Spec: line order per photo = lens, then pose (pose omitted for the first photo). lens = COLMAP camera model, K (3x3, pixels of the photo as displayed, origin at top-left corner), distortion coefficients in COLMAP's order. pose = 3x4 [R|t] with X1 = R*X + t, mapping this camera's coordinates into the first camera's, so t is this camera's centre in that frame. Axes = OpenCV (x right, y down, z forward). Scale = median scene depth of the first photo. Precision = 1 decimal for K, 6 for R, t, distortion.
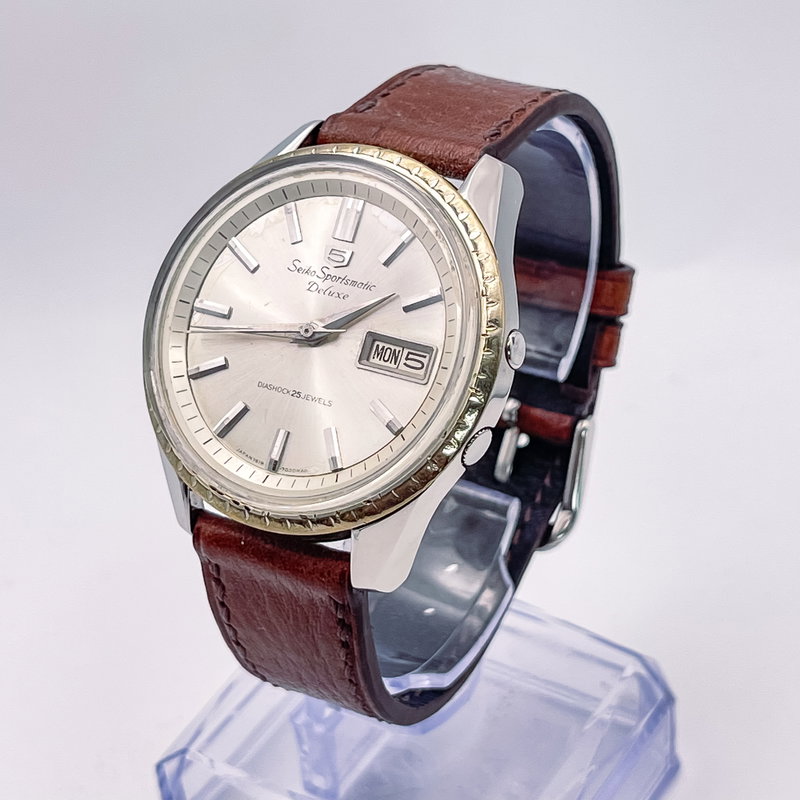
lens RADIAL K [[2160.0, 0, 400.0], [0, 2160.0, 400.0], [0, 0, 1]] dist [0.361769, -0.752367]
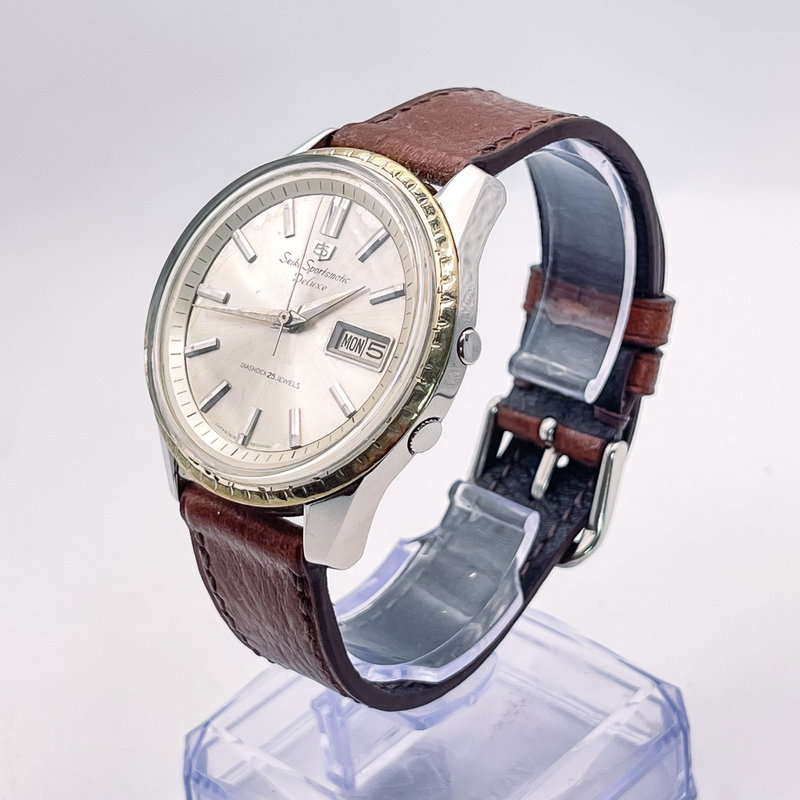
lens RADIAL K [[2160.0, 0, 400.0], [0, 2160.0, 400.0], [0, 0, 1]] dist [0.361769, -0.752367]
pose [[0.980277, 0.075786, -0.182519, 0.204071], [-0.084016, 0.995748, -0.037777, 0.042947], [0.178880, 0.052366, 0.982476, -0.035879]]
